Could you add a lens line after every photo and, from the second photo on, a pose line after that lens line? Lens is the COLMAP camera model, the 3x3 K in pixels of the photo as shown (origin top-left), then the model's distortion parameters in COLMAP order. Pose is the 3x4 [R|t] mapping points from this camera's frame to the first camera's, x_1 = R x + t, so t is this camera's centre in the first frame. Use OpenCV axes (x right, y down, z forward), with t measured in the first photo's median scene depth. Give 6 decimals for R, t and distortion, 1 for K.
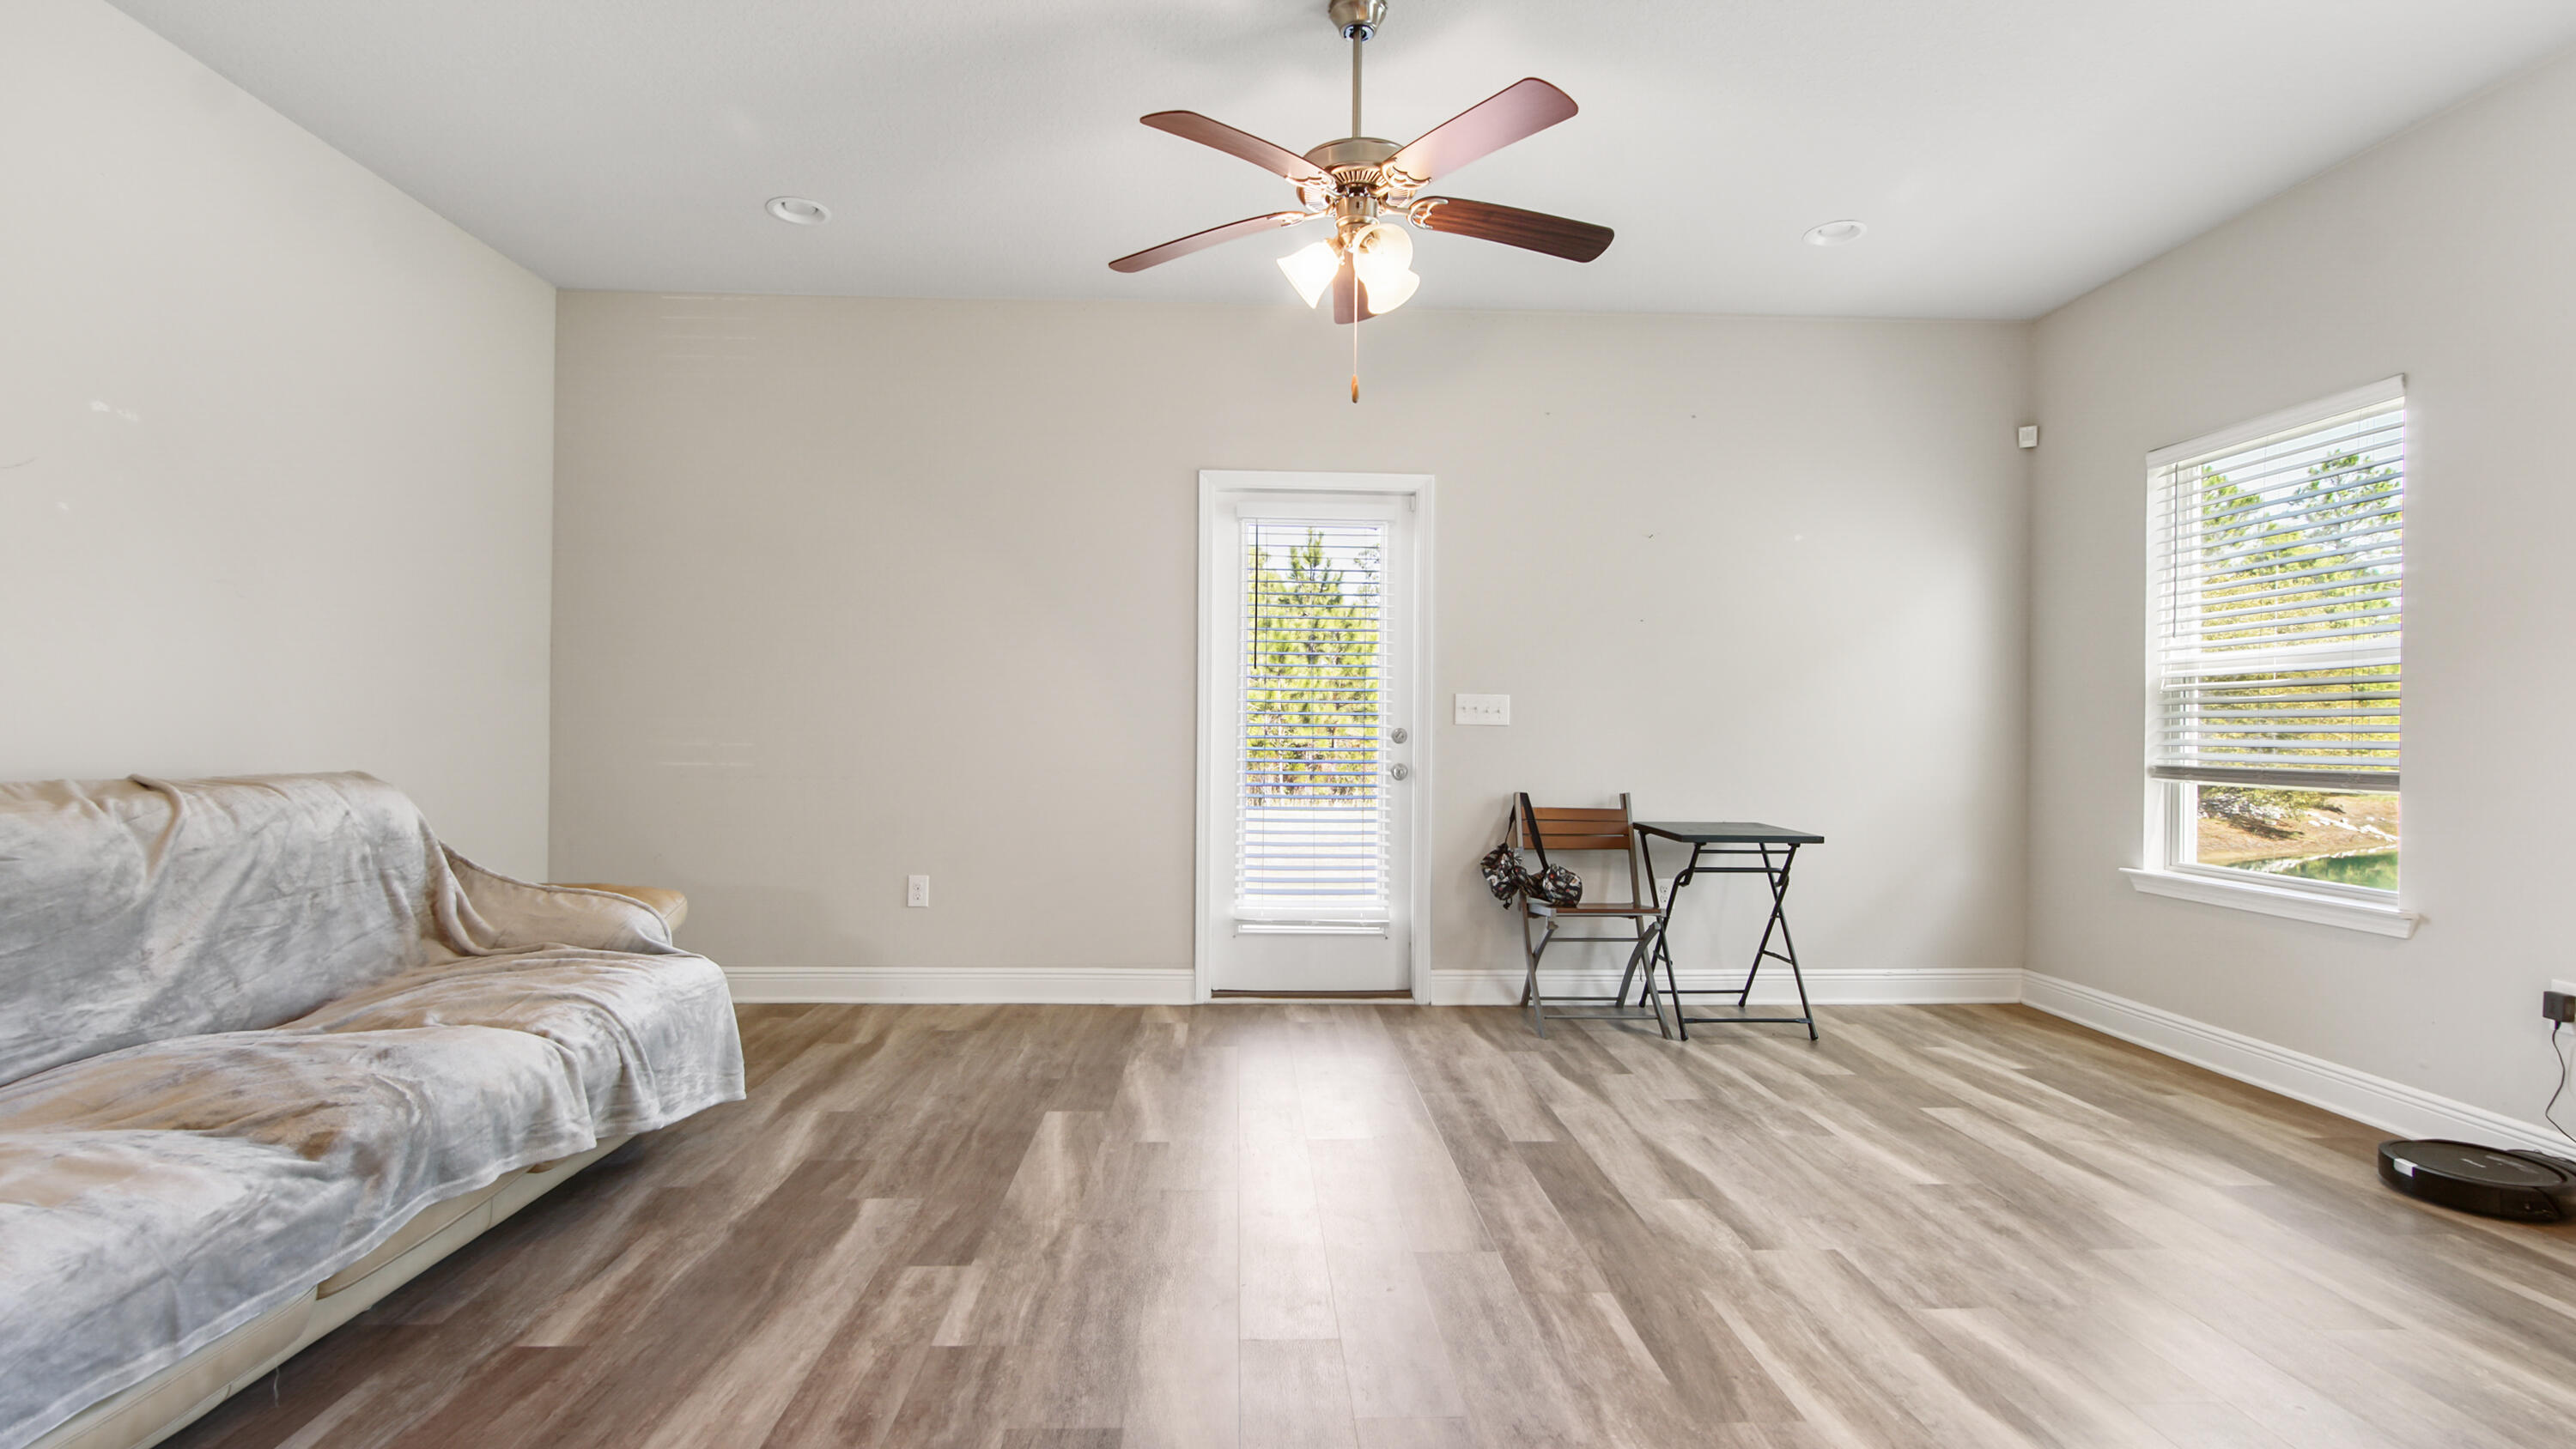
lens RADIAL K [[1160.0, 0, 1233.1], [0, 1160.0, 726.5], [0, 0, 1]] dist [-0.009250, 0.000216]
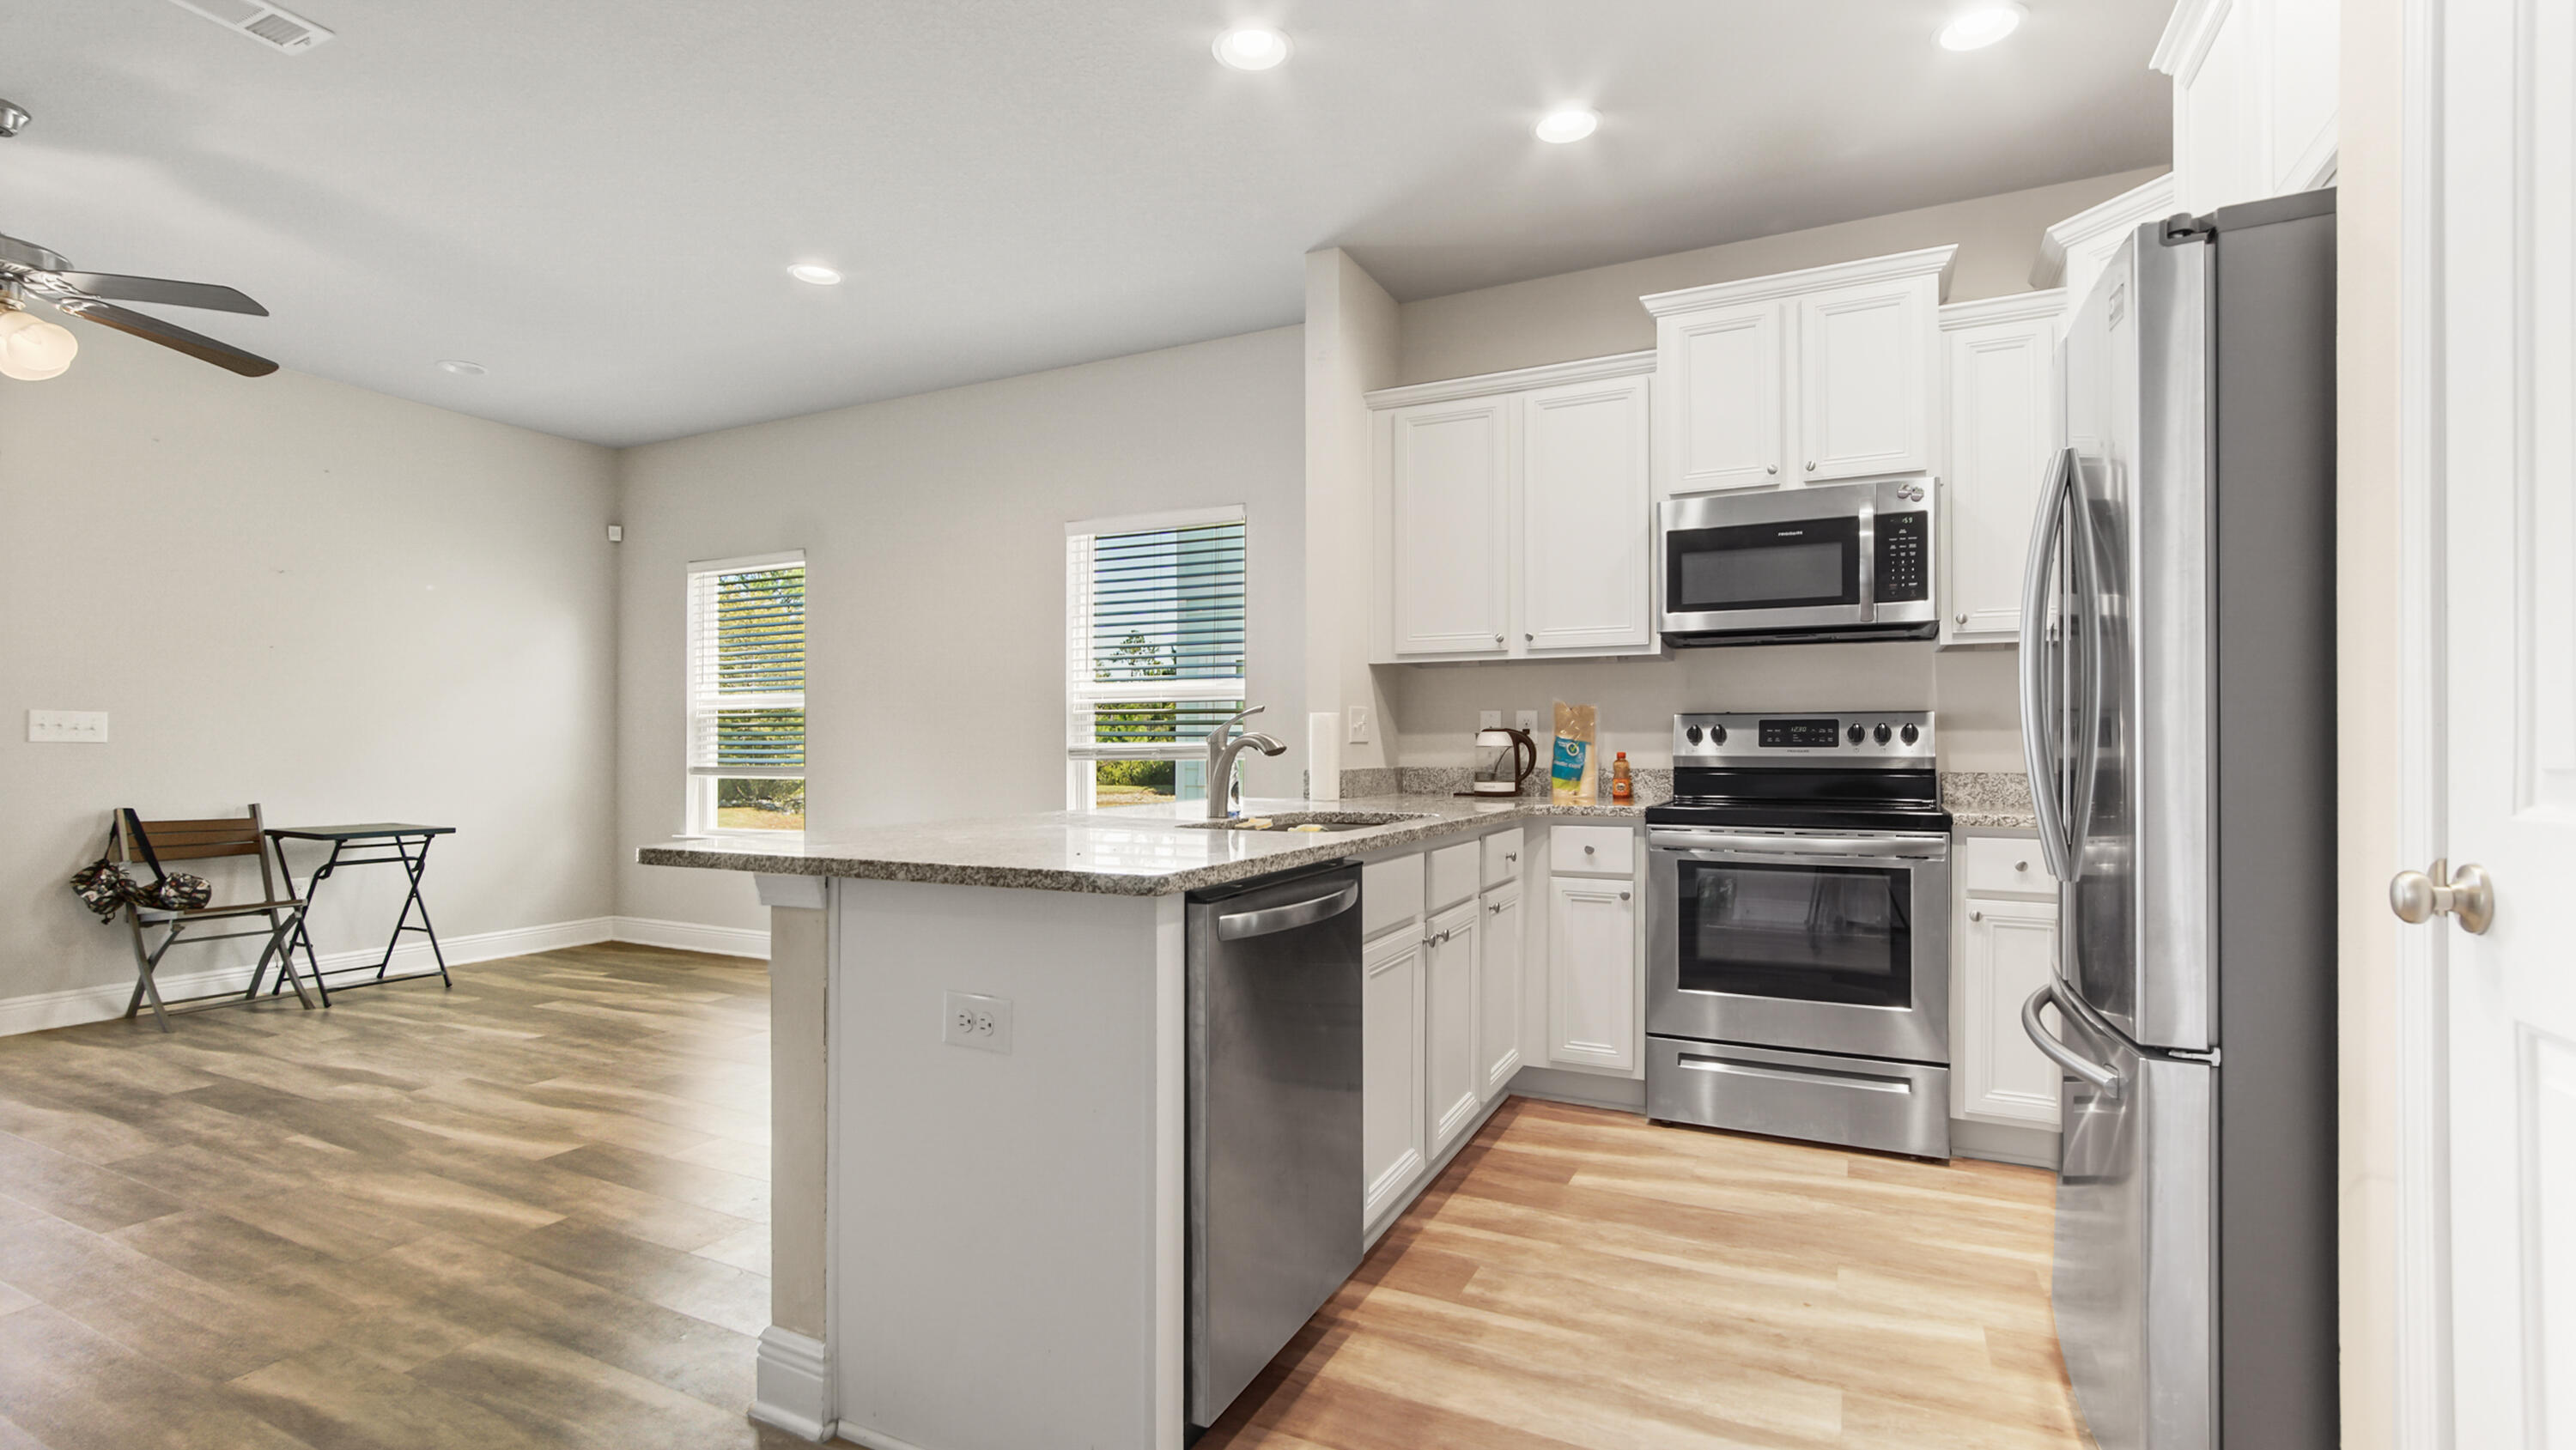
lens RADIAL K [[1134.1, 0, 1279.9], [0, 1134.1, 750.6], [0, 0, 1]] dist [-0.002276, 0.000726]
pose [[0.448178, -0.007327, 0.893914, -0.194242], [0.000437, 0.999968, 0.007978, -0.000135], [-0.893944, -0.003184, 0.448167, -0.364999]]
